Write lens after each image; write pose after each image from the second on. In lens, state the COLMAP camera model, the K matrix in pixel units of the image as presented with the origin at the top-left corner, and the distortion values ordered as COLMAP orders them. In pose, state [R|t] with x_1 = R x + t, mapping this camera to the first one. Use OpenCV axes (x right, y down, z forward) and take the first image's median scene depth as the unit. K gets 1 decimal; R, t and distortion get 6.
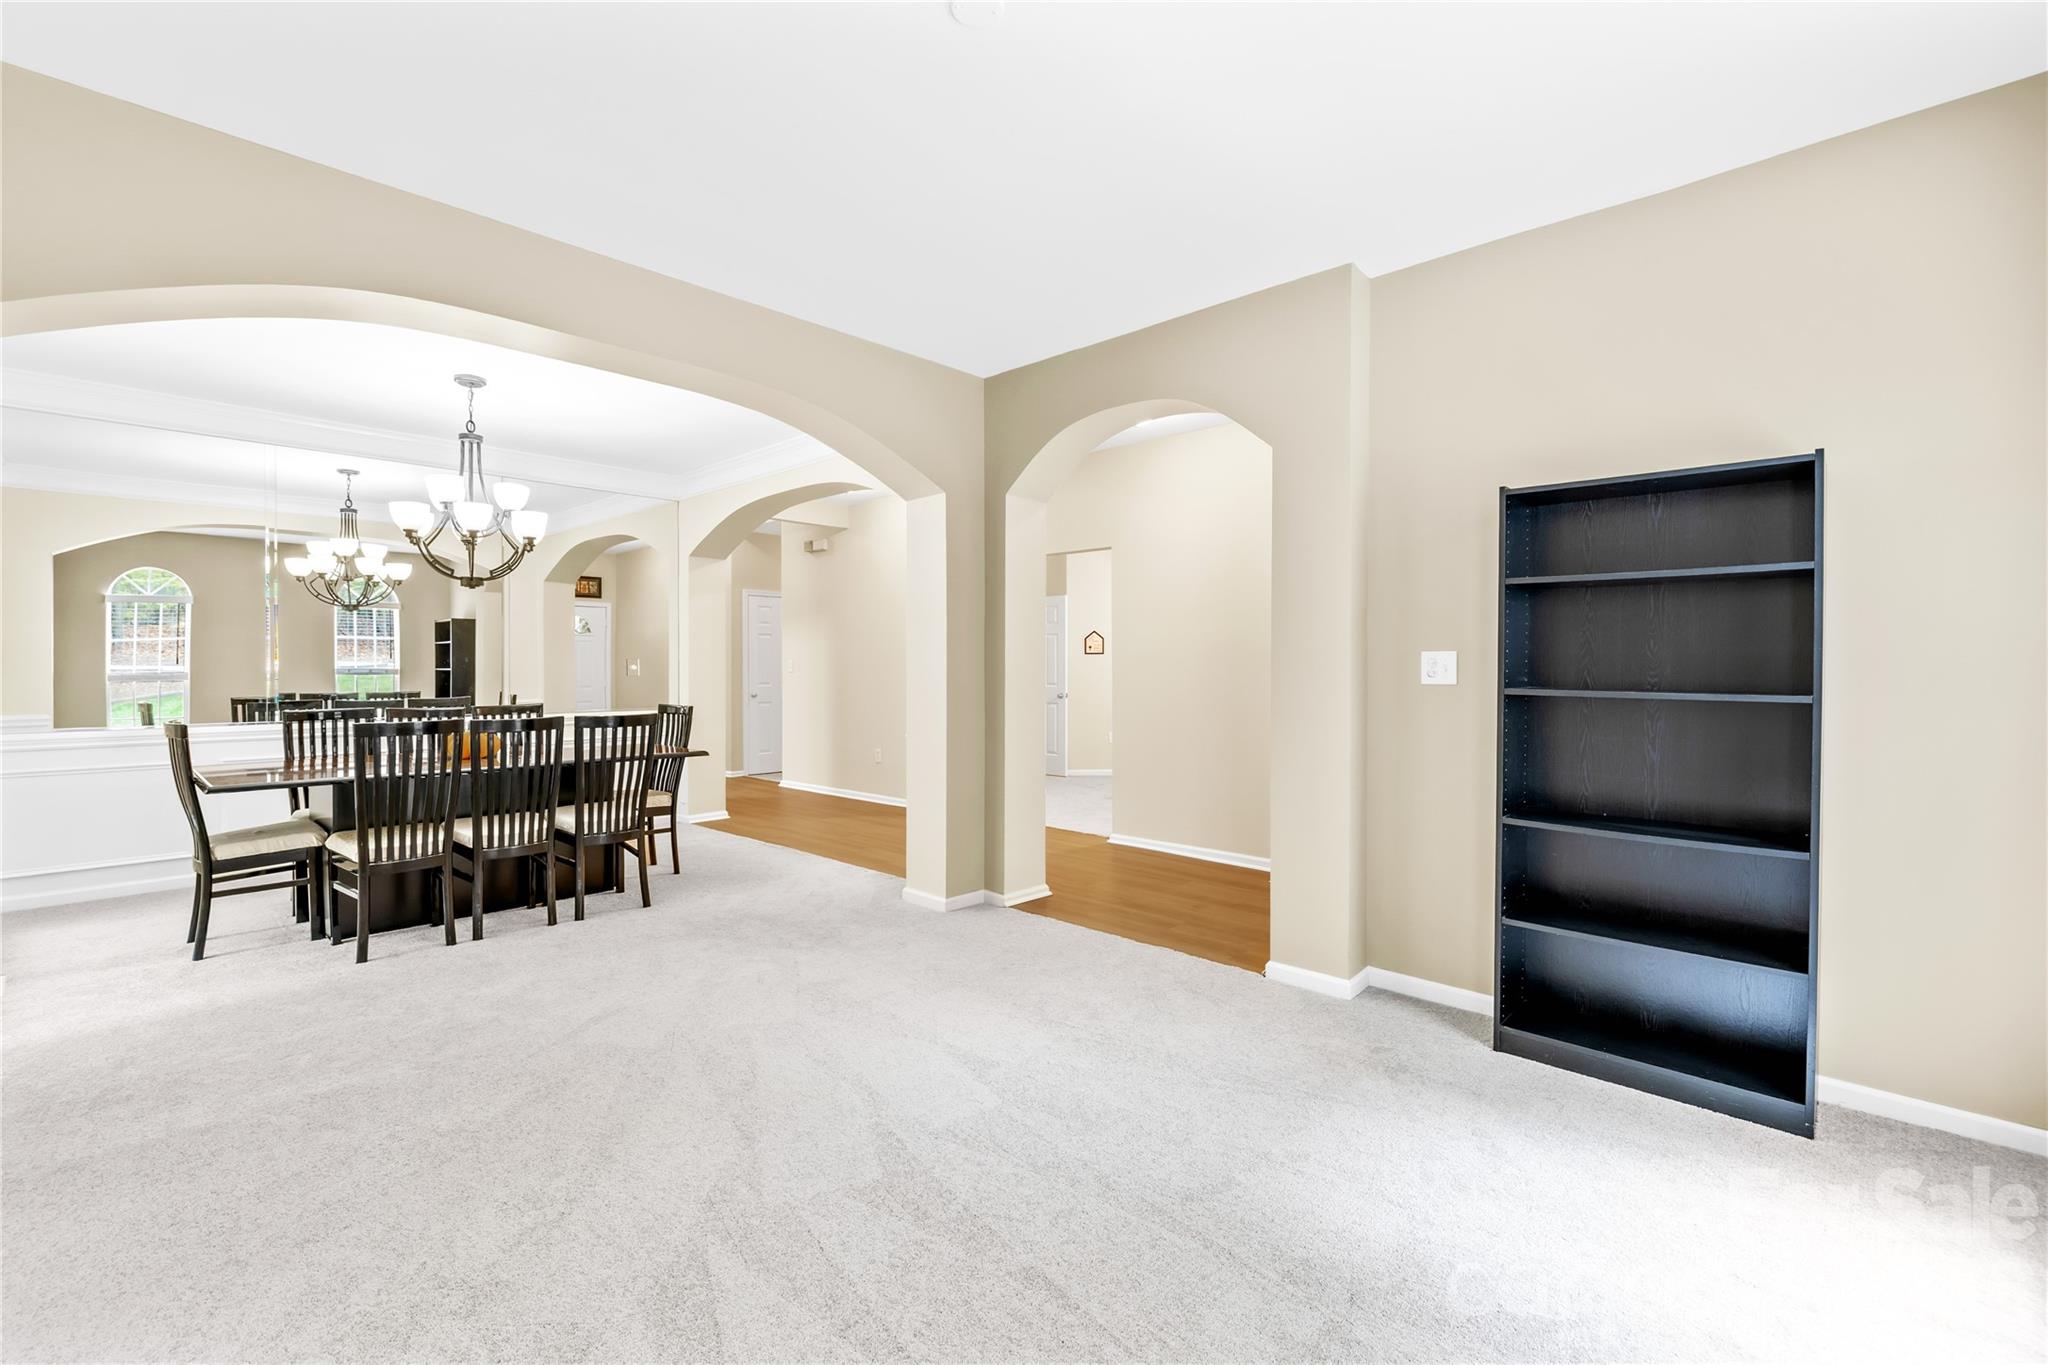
lens RADIAL K [[865.0, 0, 1013.1], [0, 865.0, 673.9], [0, 0, 1]] dist [-0.001592, -0.000132]
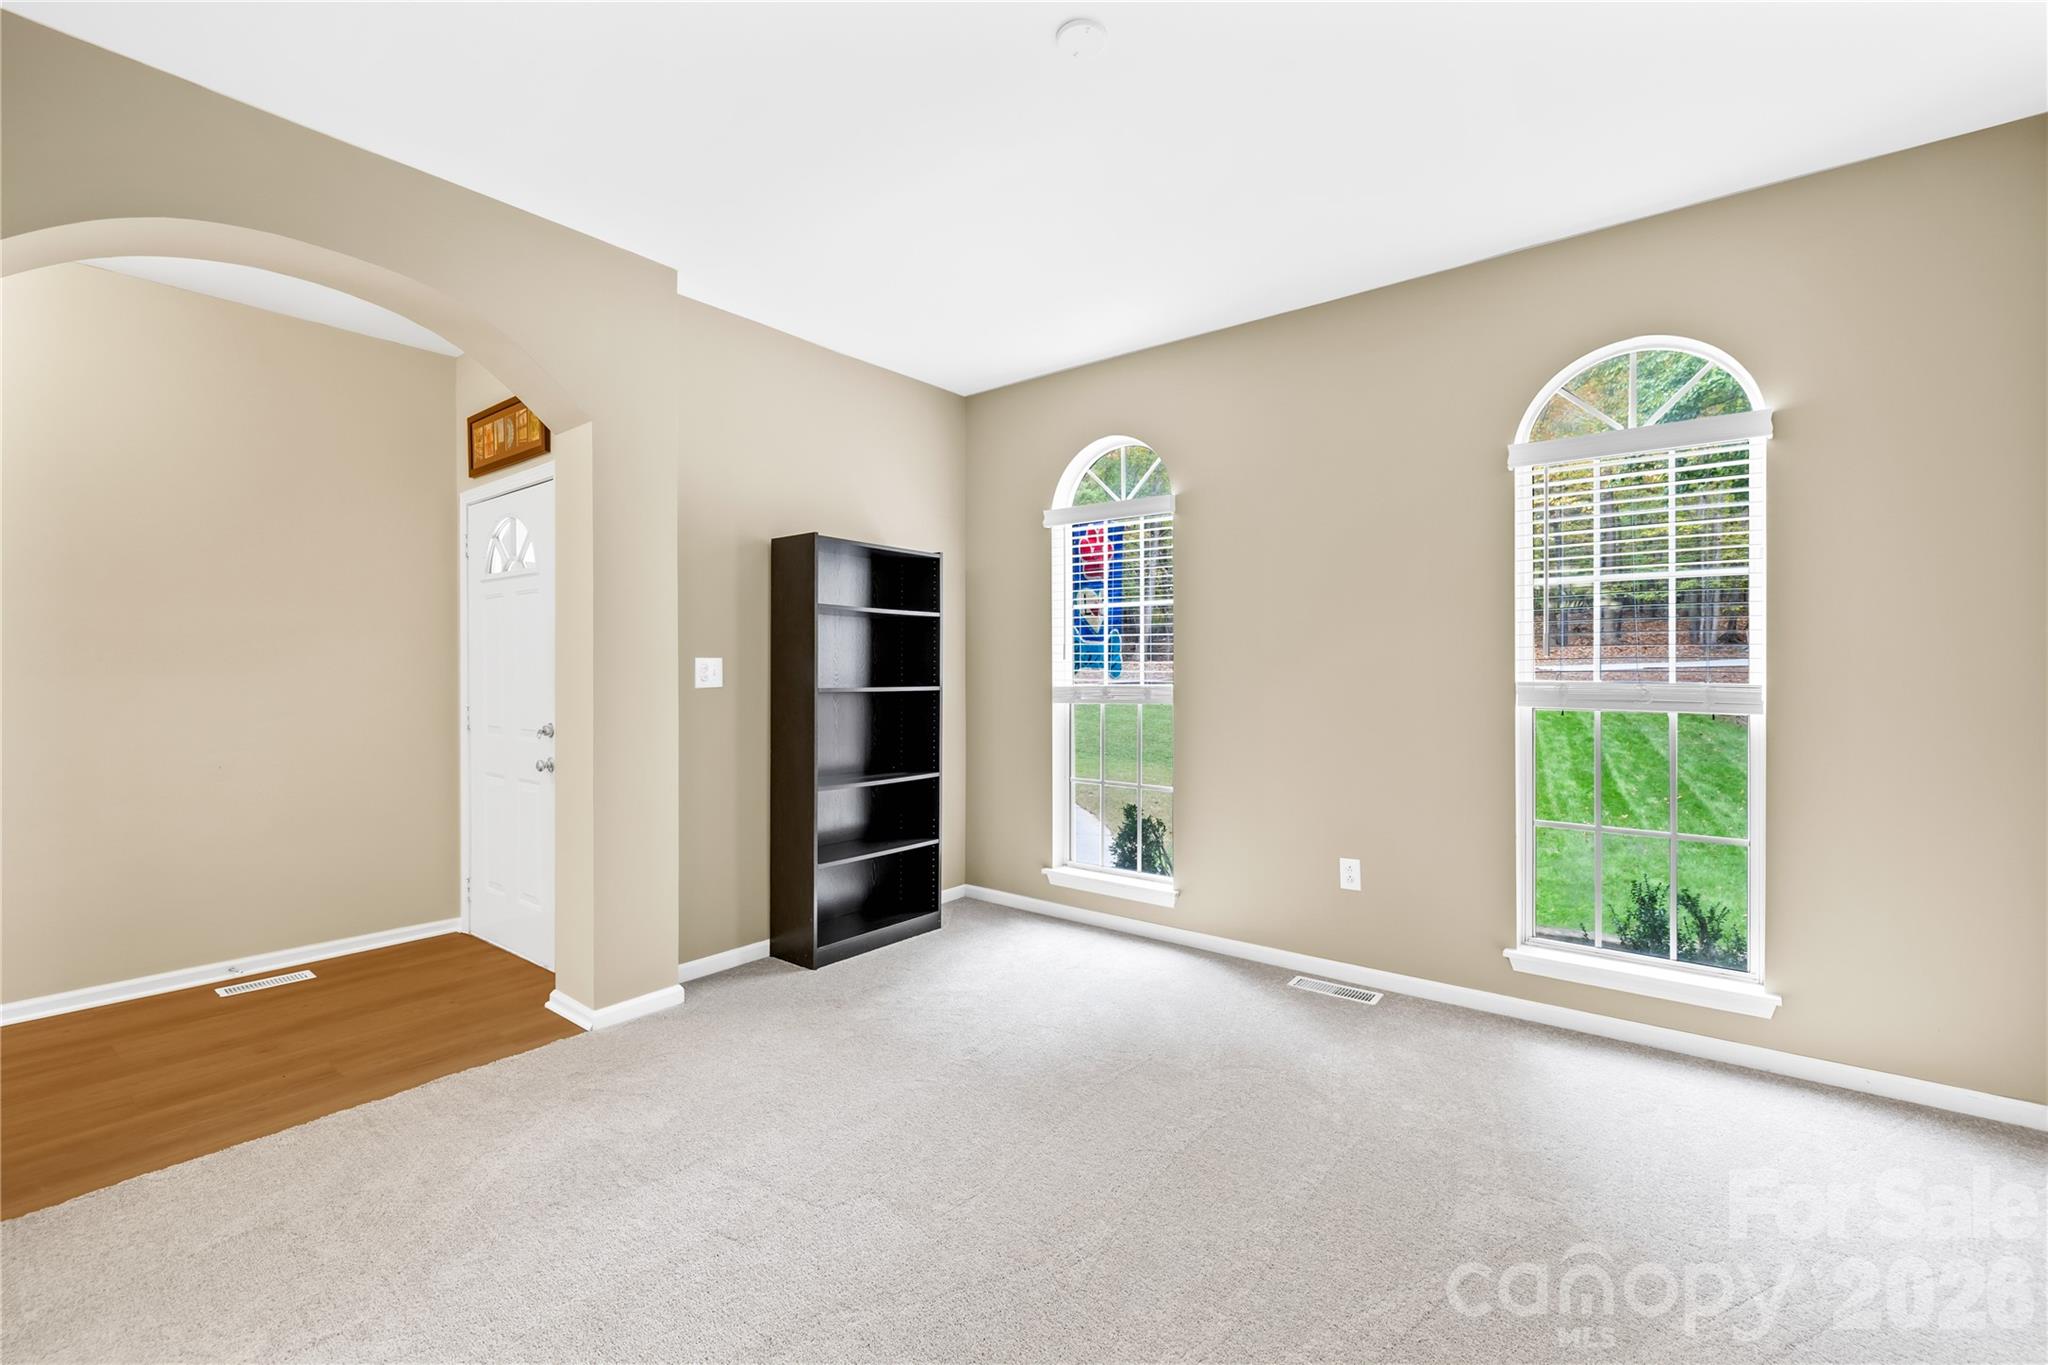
lens RADIAL K [[865.0, 0, 1013.1], [0, 865.0, 673.9], [0, 0, 1]] dist [-0.001592, -0.000132]
pose [[-0.070643, -0.008136, 0.997469, -0.641048], [0.013338, 0.999870, 0.009100, -0.010376], [-0.997413, 0.013948, -0.070525, 0.683252]]
